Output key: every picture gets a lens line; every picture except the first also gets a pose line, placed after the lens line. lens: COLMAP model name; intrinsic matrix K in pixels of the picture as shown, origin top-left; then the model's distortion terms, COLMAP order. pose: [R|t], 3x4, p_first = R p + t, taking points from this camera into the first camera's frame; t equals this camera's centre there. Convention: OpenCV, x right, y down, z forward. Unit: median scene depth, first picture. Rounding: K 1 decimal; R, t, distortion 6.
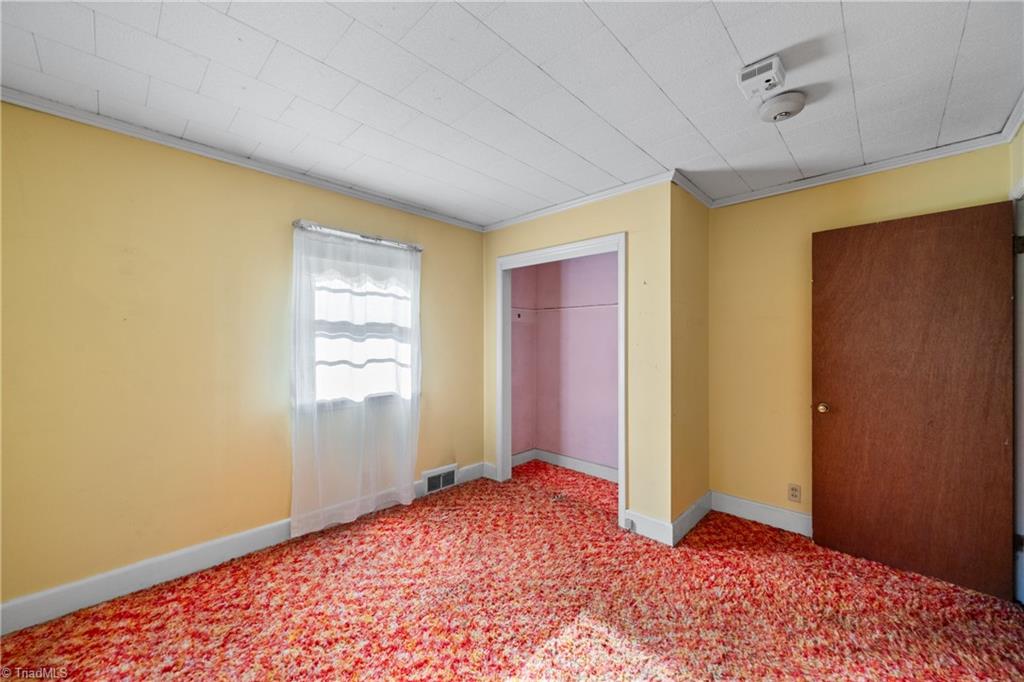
lens RADIAL K [[389.8, 0, 519.4], [0, 389.8, 343.1], [0, 0, 1]] dist [-0.000077, -0.000059]
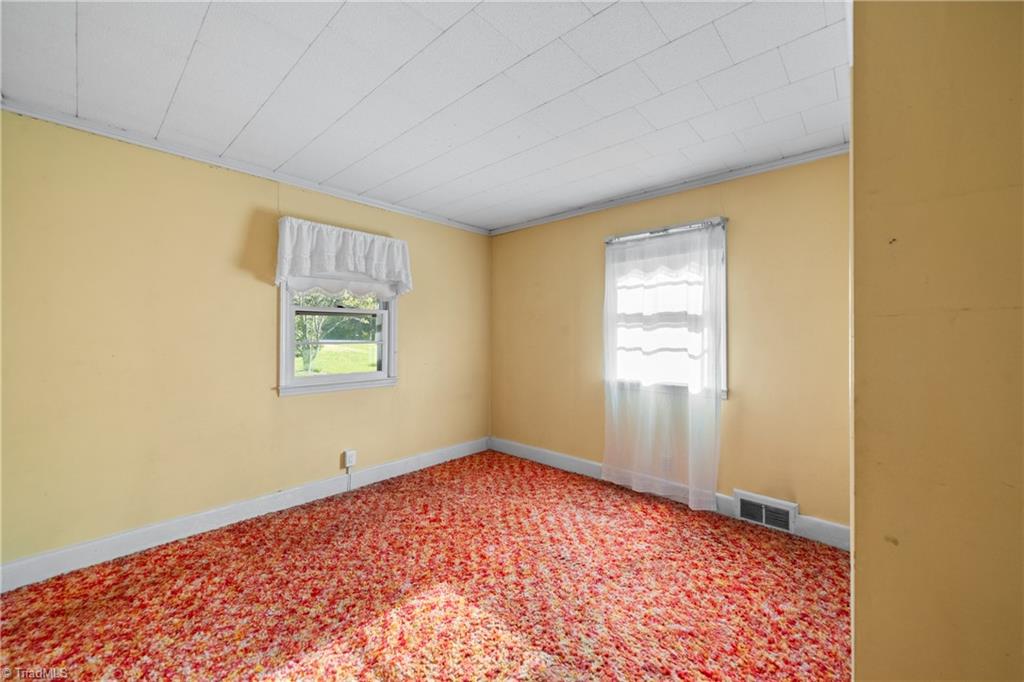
lens RADIAL K [[389.8, 0, 519.6], [0, 389.8, 333.0], [0, 0, 1]] dist [-0.000077, -0.000059]
pose [[0.030493, -0.002108, -0.999533, 0.694112], [-0.004575, 0.999987, -0.002249, 0.006474], [0.999525, 0.004641, 0.030483, 0.639937]]
